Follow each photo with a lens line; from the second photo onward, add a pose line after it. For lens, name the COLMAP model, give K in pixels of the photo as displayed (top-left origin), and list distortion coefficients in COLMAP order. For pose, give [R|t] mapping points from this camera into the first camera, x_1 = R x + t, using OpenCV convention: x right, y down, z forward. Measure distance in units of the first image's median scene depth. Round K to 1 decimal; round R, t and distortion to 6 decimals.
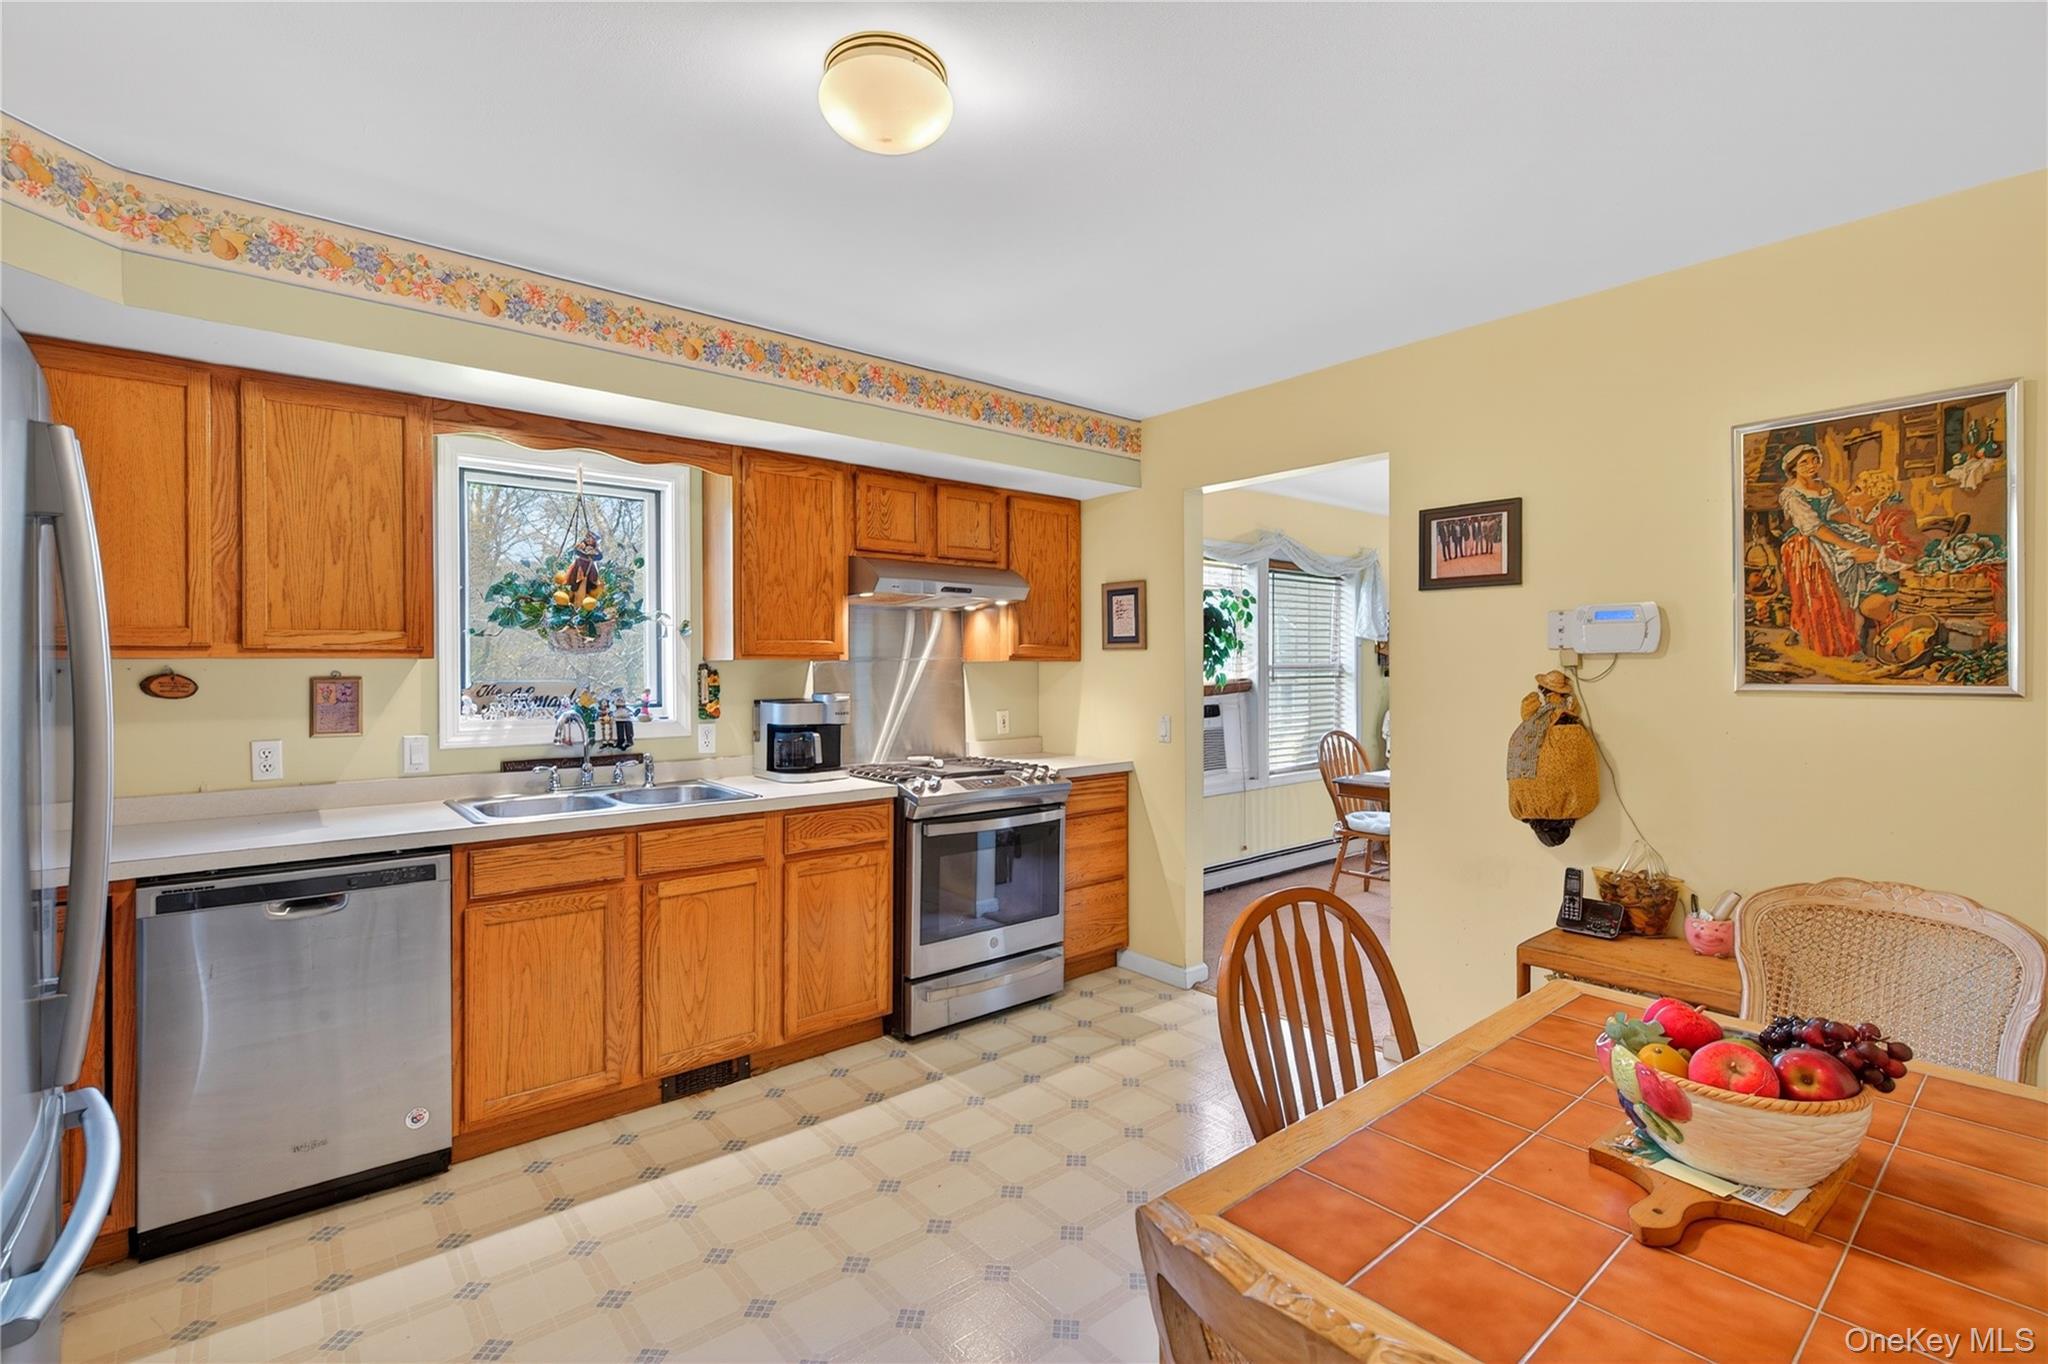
lens RADIAL K [[927.9, 0, 1030.4], [0, 927.9, 672.2], [0, 0, 1]] dist [0.000996, -0.000985]
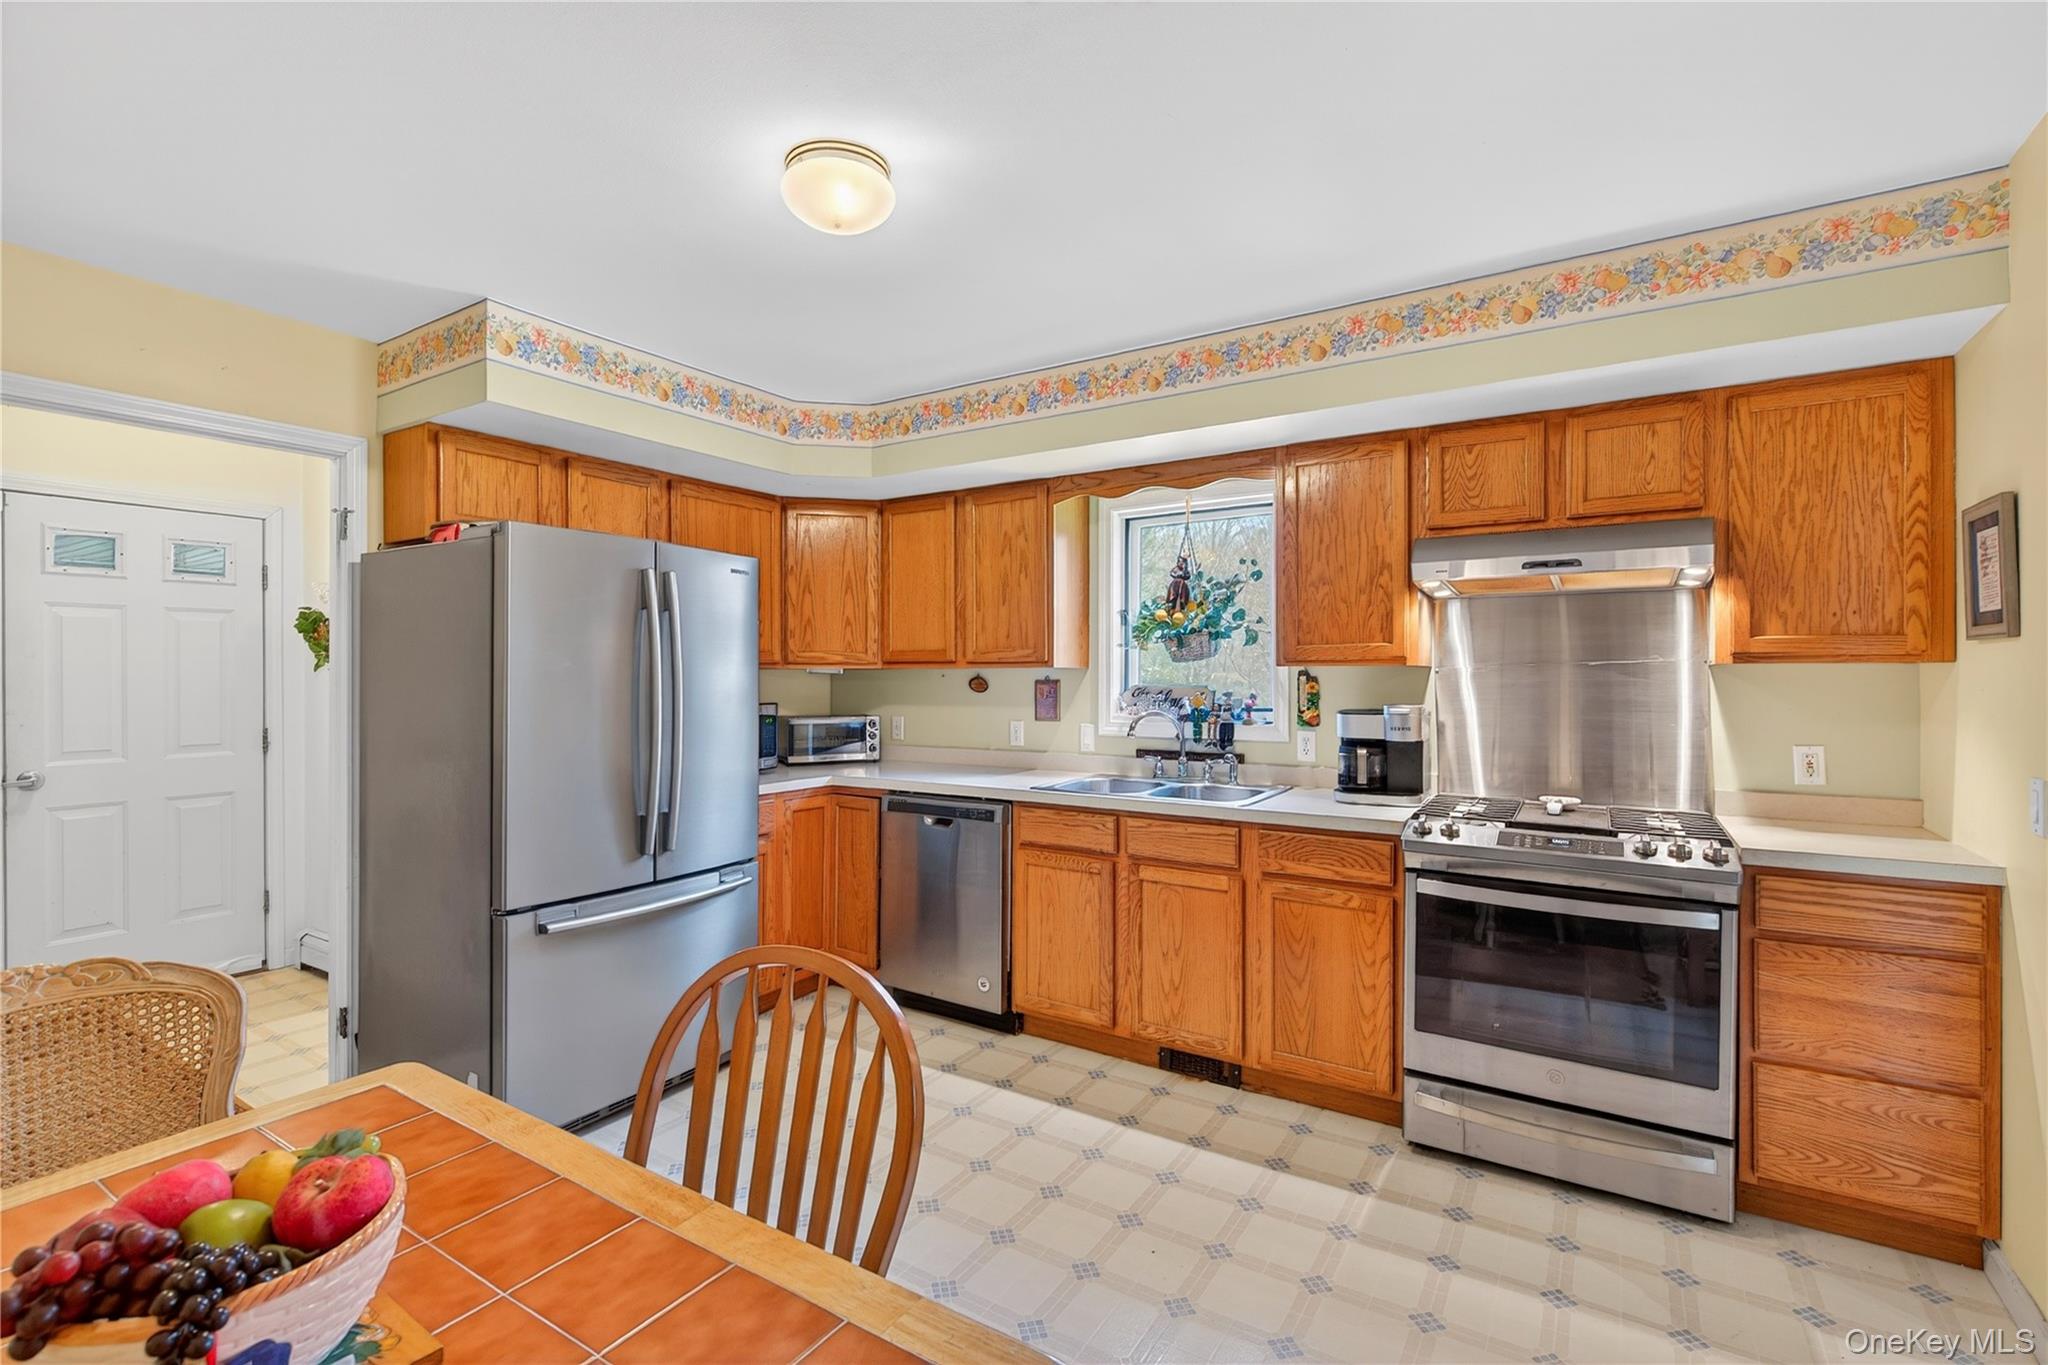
lens RADIAL K [[927.9, 0, 1019.4], [0, 927.9, 672.8], [0, 0, 1]] dist [0.000996, -0.000985]
pose [[0.290263, -0.000213, -0.956947, 0.558988], [-0.004139, 0.999990, -0.001478, -0.003468], [0.956938, 0.004389, 0.290260, 0.474177]]
